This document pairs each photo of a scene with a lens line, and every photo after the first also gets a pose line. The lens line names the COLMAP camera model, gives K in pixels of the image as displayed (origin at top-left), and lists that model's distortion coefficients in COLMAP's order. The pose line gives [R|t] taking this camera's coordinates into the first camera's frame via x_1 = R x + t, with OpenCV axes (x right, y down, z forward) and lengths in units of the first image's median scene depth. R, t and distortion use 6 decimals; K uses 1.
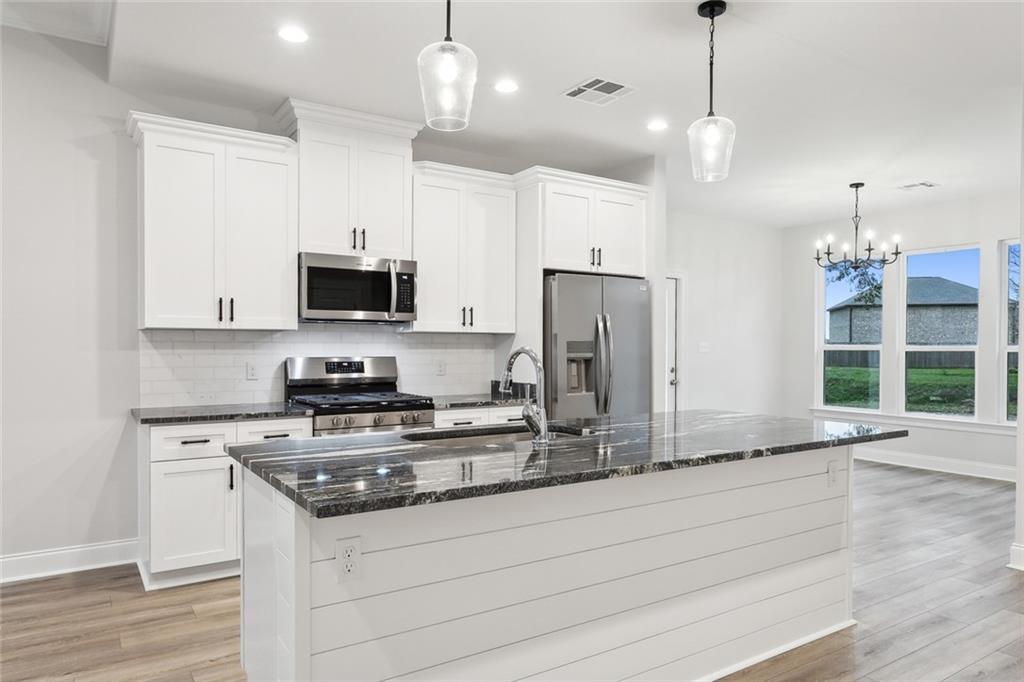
lens RADIAL K [[669.9, 0, 510.2], [0, 669.9, 356.9], [0, 0, 1]] dist [-0.002539, -0.000674]
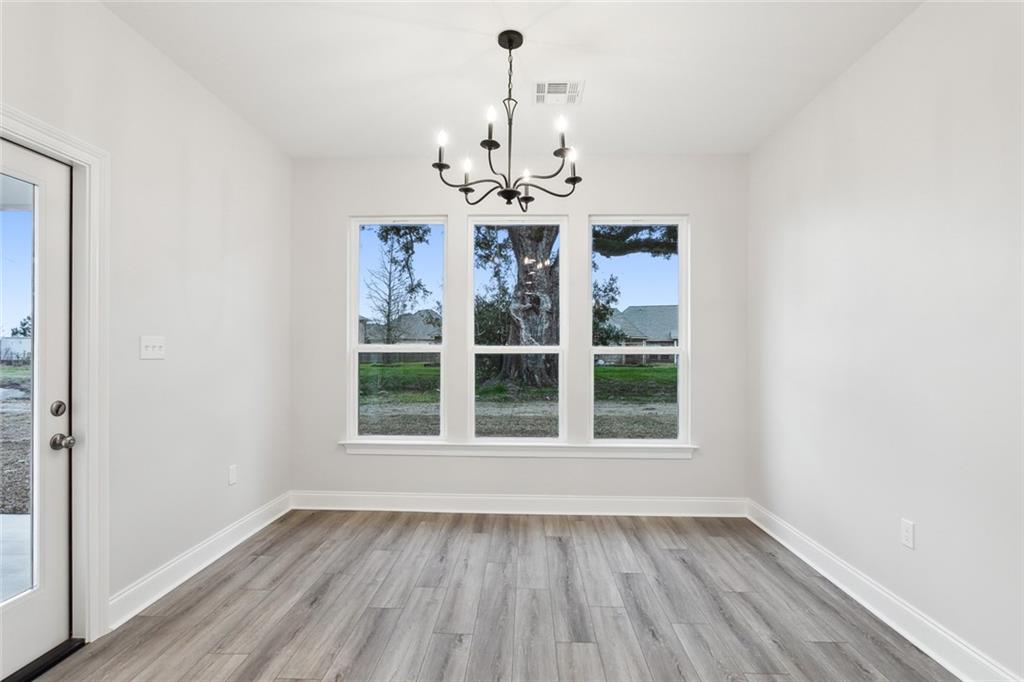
lens RADIAL K [[473.1, 0, 509.3], [0, 473.1, 347.7], [0, 0, 1]] dist [-0.001656, -0.000199]
pose [[0.589127, -0.000739, 0.808040, 0.178198], [0.010864, 0.999916, -0.007006, -0.009591], [-0.807967, 0.012906, 0.589086, 0.644066]]
